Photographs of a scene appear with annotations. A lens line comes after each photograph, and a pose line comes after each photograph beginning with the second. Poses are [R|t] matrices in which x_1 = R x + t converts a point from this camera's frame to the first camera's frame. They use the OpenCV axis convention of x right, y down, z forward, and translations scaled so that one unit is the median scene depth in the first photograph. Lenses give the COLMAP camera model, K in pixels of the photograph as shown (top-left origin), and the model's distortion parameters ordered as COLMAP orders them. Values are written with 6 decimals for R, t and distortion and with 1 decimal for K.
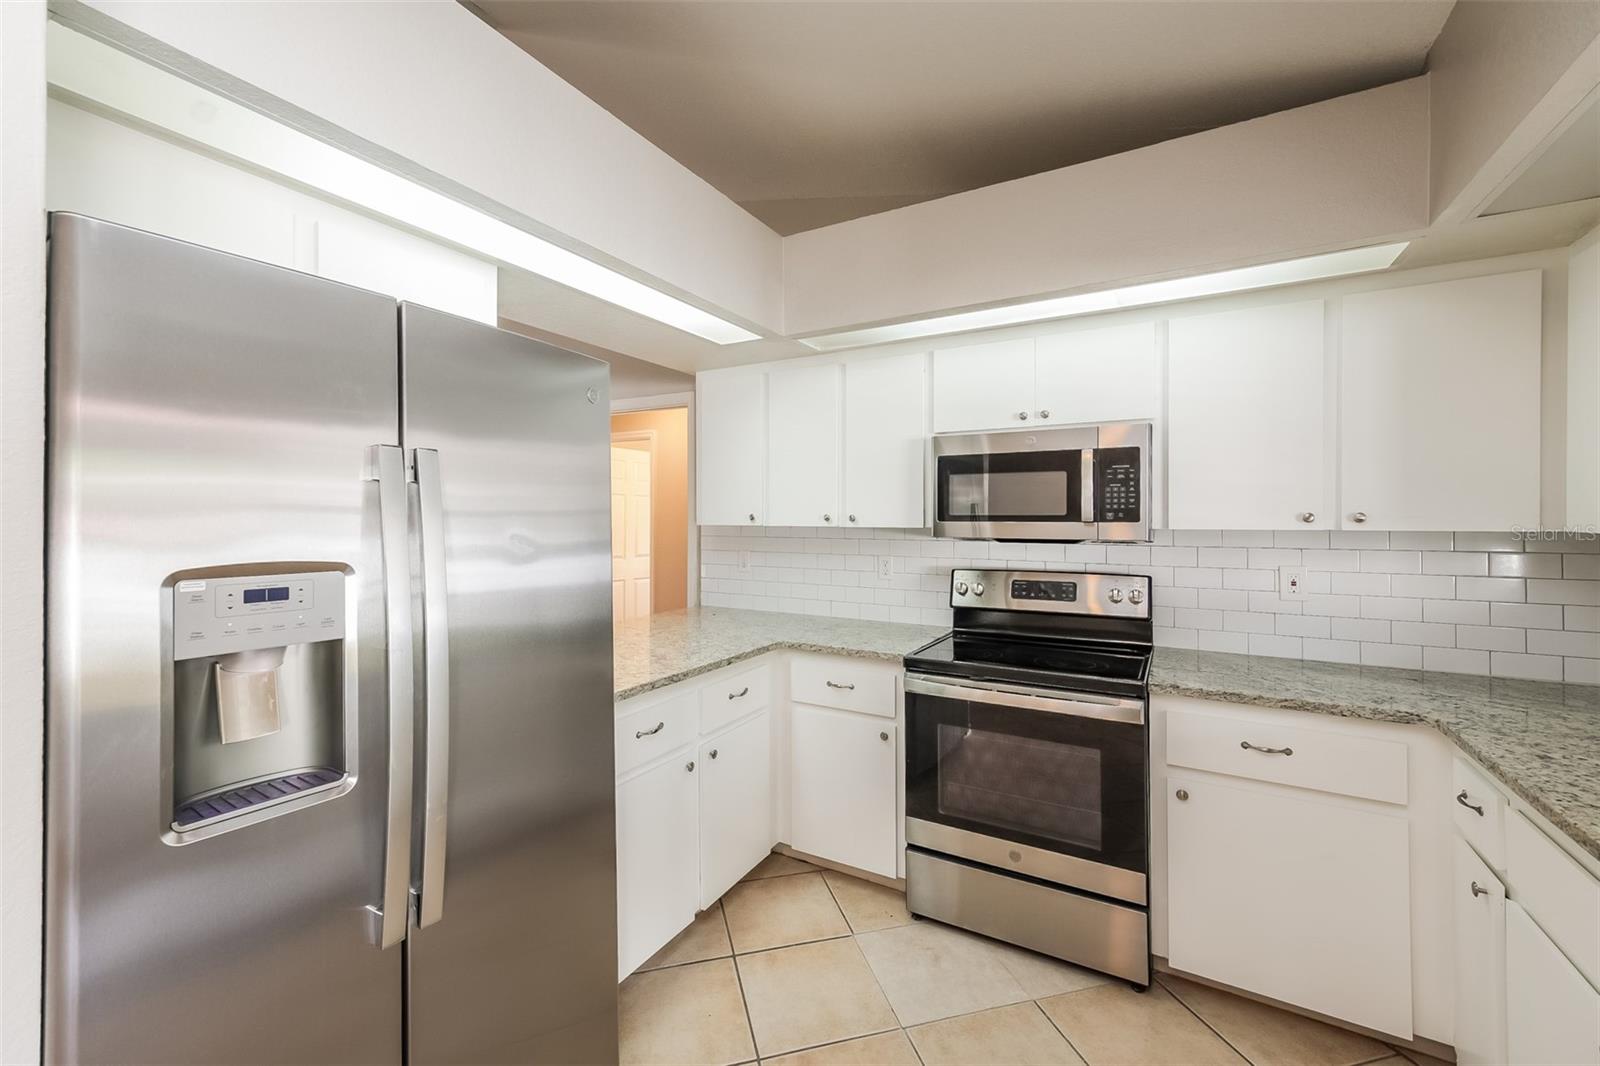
lens RADIAL K [[651.8, 0, 801.3], [0, 651.8, 516.8], [0, 0, 1]] dist [0.002738, 0.000214]
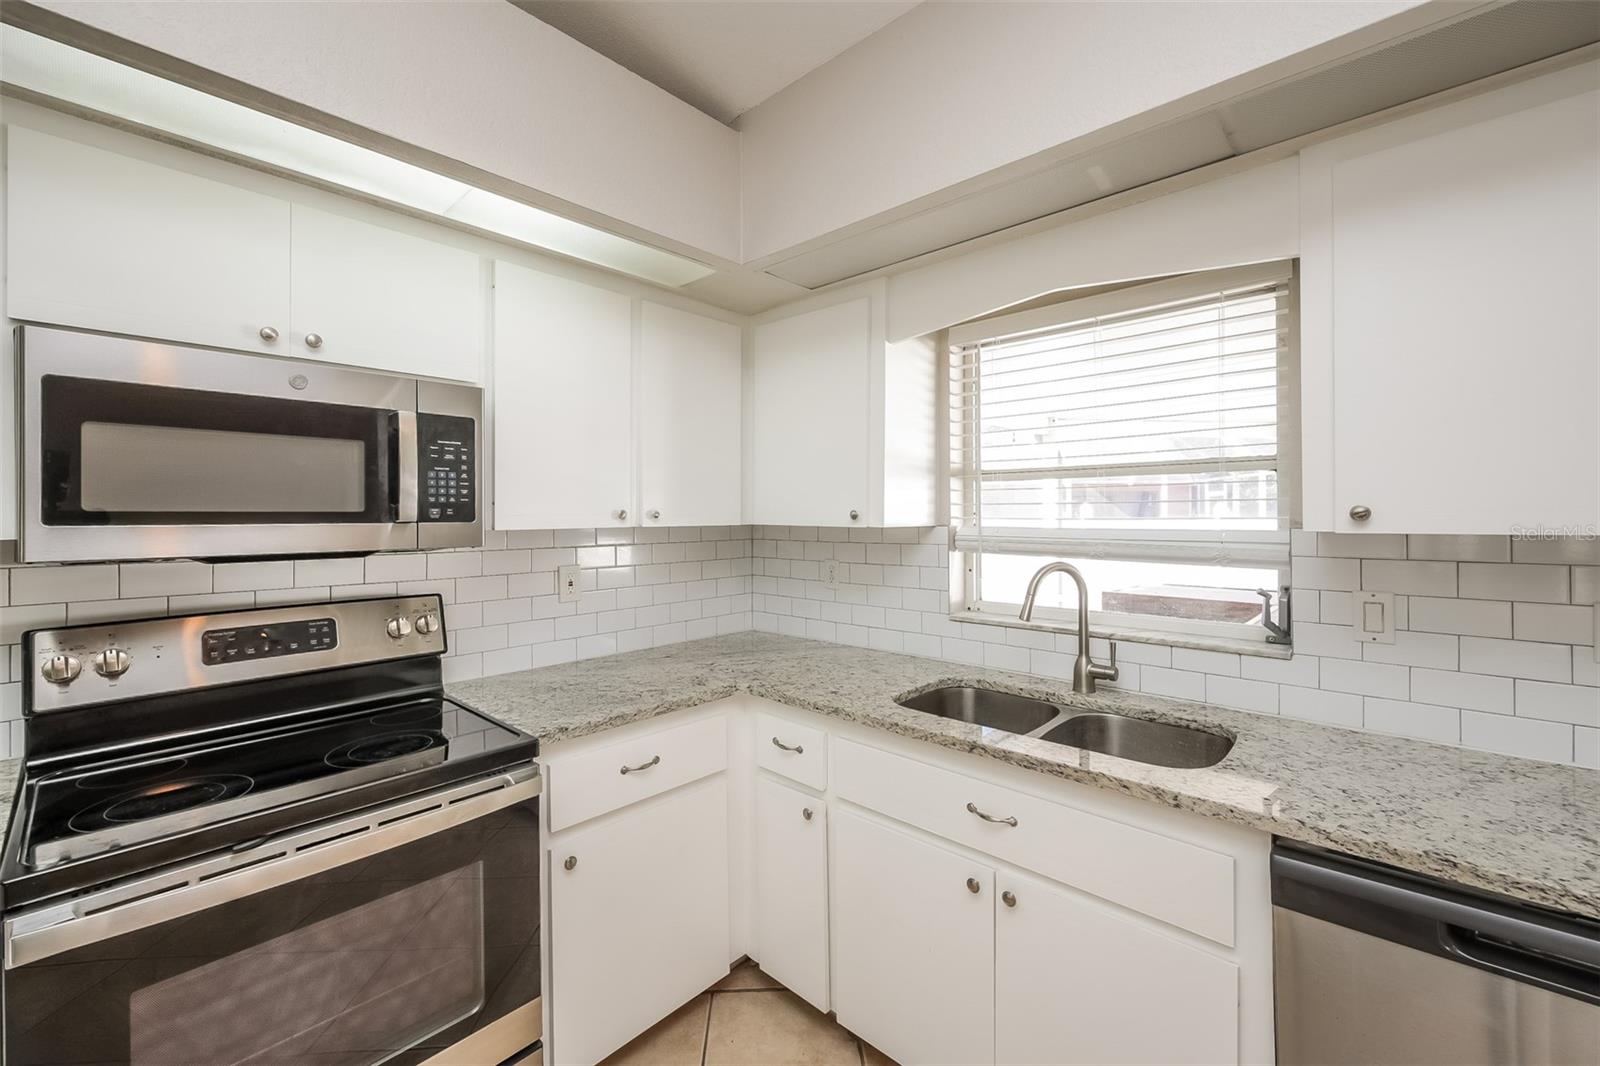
lens RADIAL K [[651.8, 0, 799.9], [0, 651.8, 519.5], [0, 0, 1]] dist [0.002738, 0.000214]
pose [[0.232348, -0.004460, 0.972622, -0.104543], [0.005446, 0.999980, 0.003285, 0.005324], [-0.972617, 0.004533, 0.232368, 0.454744]]
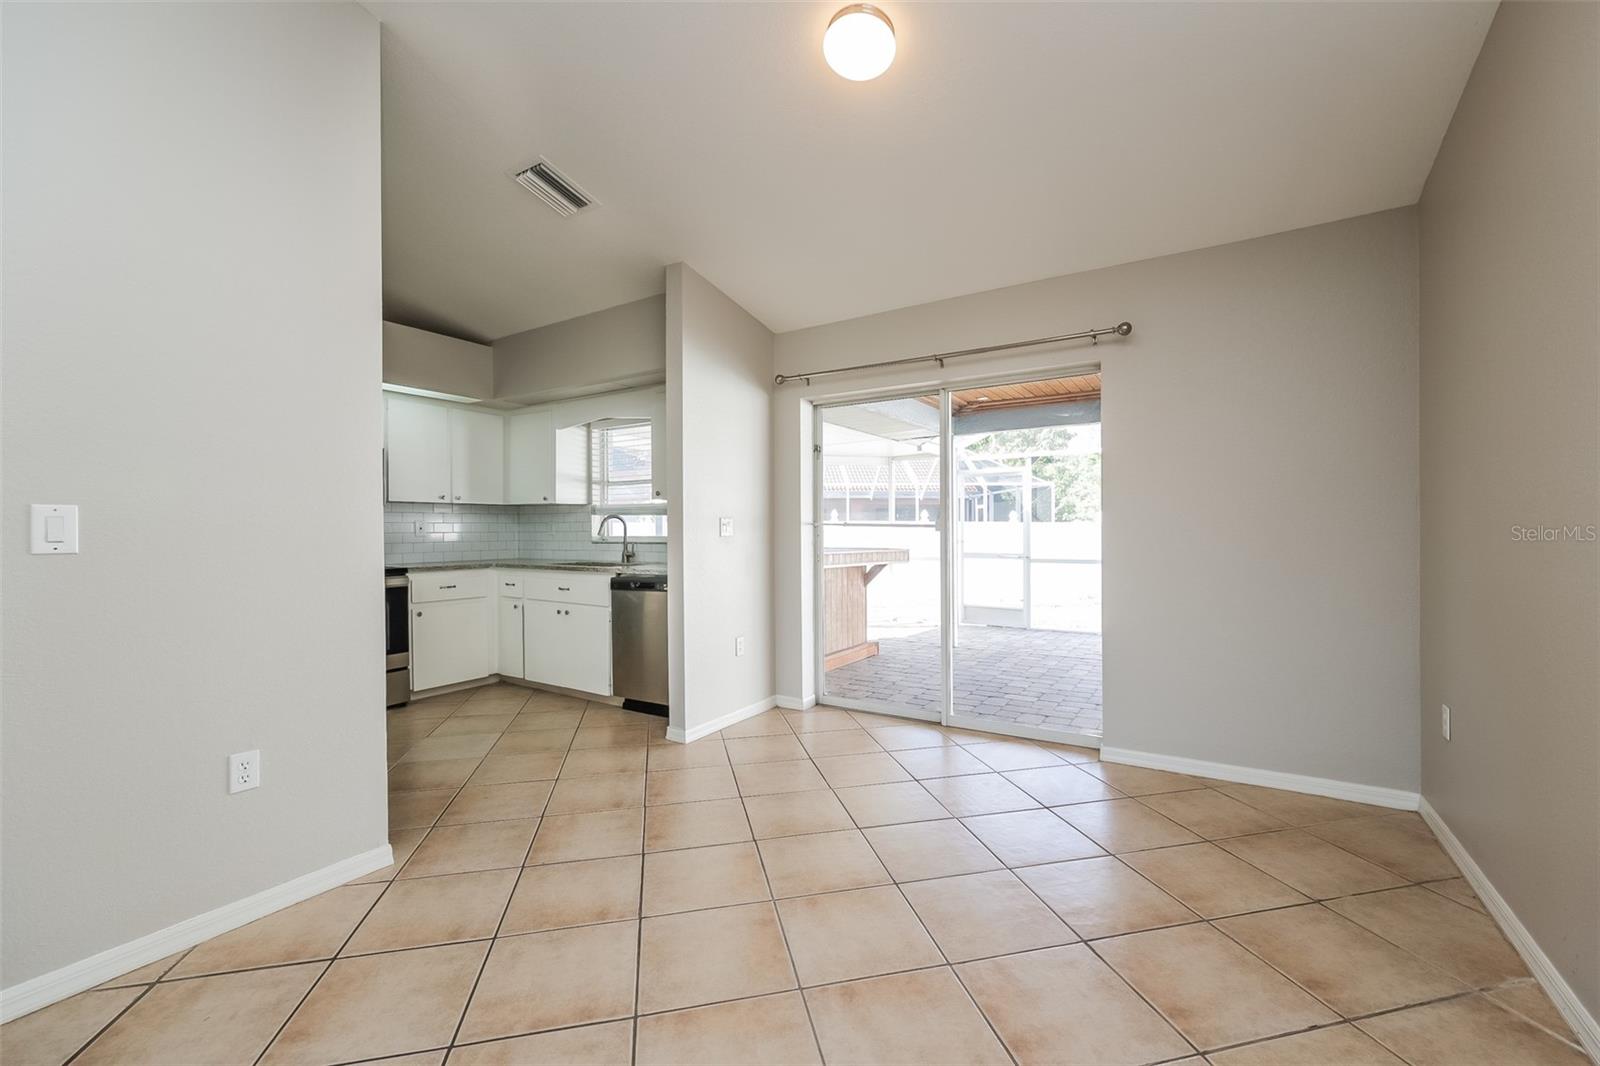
lens RADIAL K [[651.8, 0, 808.9], [0, 651.8, 537.6], [0, 0, 1]] dist [0.002738, 0.000214]
pose [[0.044586, -0.012711, 0.998925, -1.389293], [0.003083, 0.999916, 0.012586, 0.109406], [-0.999001, 0.002518, 0.044621, -0.400191]]
